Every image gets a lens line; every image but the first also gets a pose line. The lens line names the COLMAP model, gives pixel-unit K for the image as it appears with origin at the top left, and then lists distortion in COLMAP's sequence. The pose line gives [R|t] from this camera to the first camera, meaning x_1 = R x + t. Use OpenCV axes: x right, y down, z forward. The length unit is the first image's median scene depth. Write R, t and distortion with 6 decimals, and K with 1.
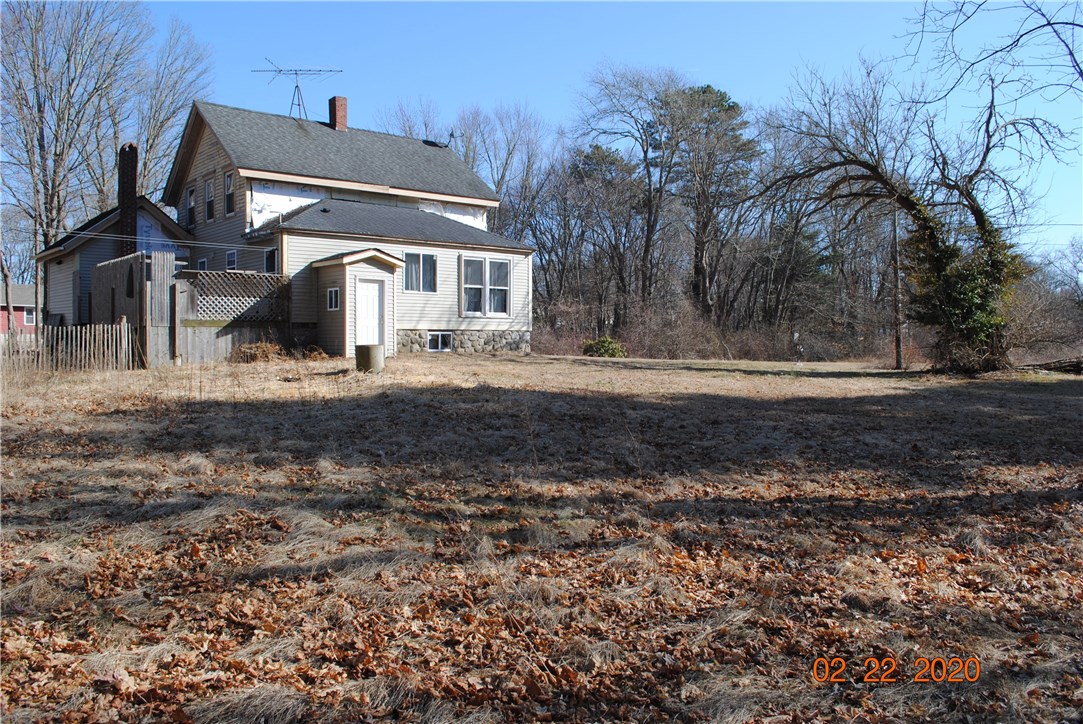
lens RADIAL K [[840.9, 0, 541.5], [0, 840.9, 360.7], [0, 0, 1]] dist [-0.072273, -0.002240]
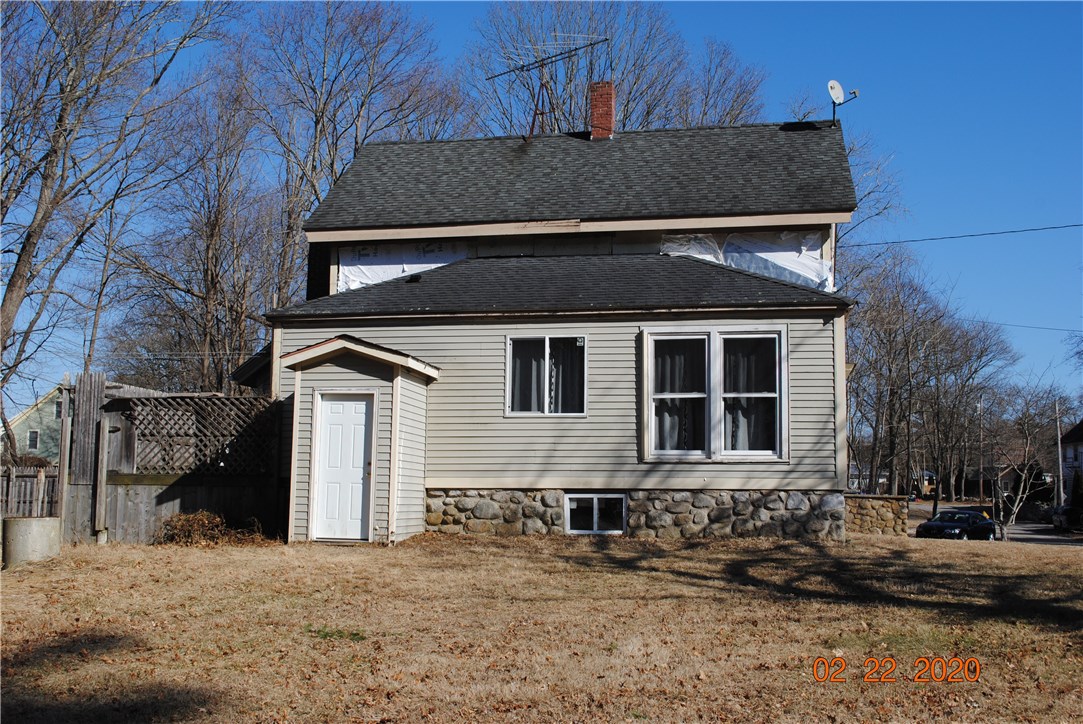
lens RADIAL K [[1173.8, 0, 541.3], [0, 1173.8, 359.6], [0, 0, 1]] dist [-0.027673, 0.000000]
pose [[0.628657, -0.089244, -0.772545, 0.391839], [-0.026320, 0.990383, -0.135826, -0.018445], [0.777237, 0.105722, 0.620263, 0.552202]]
